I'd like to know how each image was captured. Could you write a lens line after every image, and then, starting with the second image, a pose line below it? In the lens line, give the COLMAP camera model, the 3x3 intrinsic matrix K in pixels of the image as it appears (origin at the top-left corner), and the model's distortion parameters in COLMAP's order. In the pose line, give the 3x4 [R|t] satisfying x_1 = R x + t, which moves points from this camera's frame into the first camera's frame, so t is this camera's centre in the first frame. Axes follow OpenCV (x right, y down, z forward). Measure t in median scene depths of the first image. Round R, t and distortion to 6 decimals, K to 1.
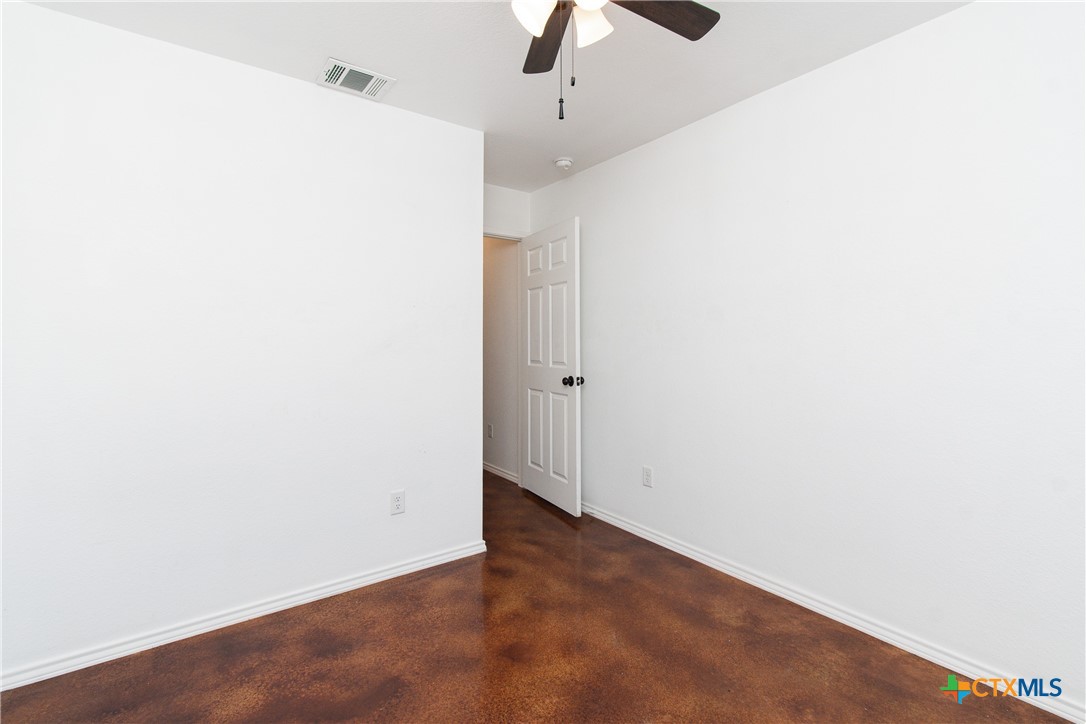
lens RADIAL K [[486.8, 0, 545.8], [0, 486.8, 357.9], [0, 0, 1]] dist [-0.005212, -0.002246]
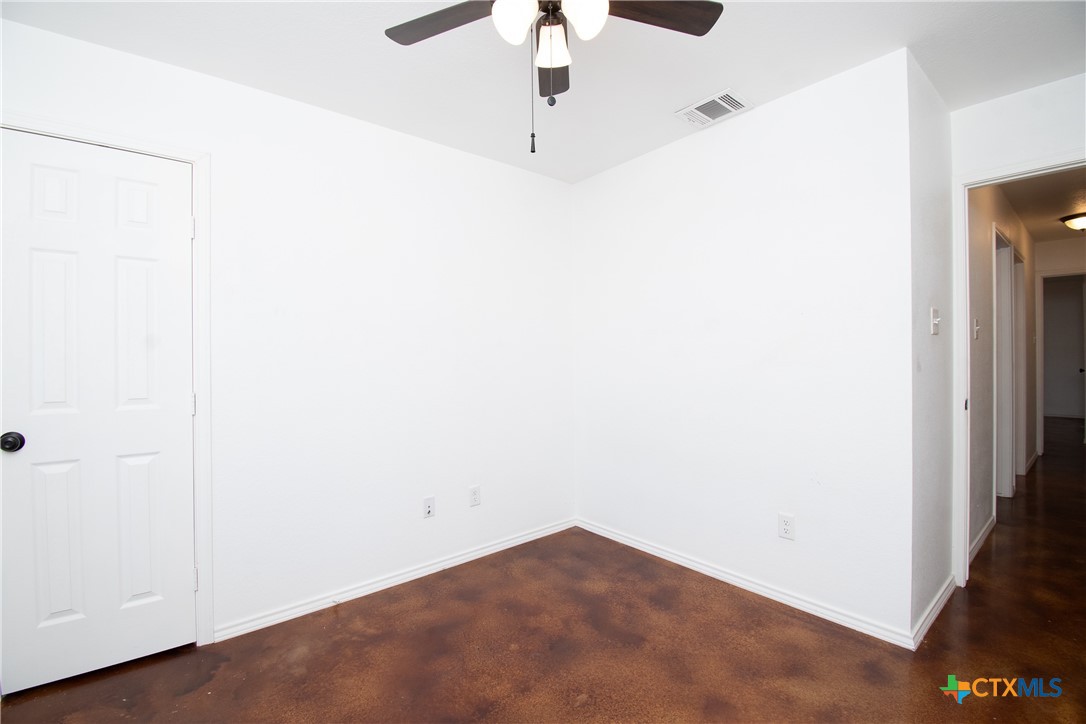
lens RADIAL K [[486.8, 0, 542.3], [0, 486.8, 360.2], [0, 0, 1]] dist [-0.005212, -0.002246]
pose [[0.070130, 0.016214, -0.997406, 0.754822], [-0.026958, 0.999534, 0.014353, -0.025376], [0.997174, 0.025881, 0.070535, 0.587882]]
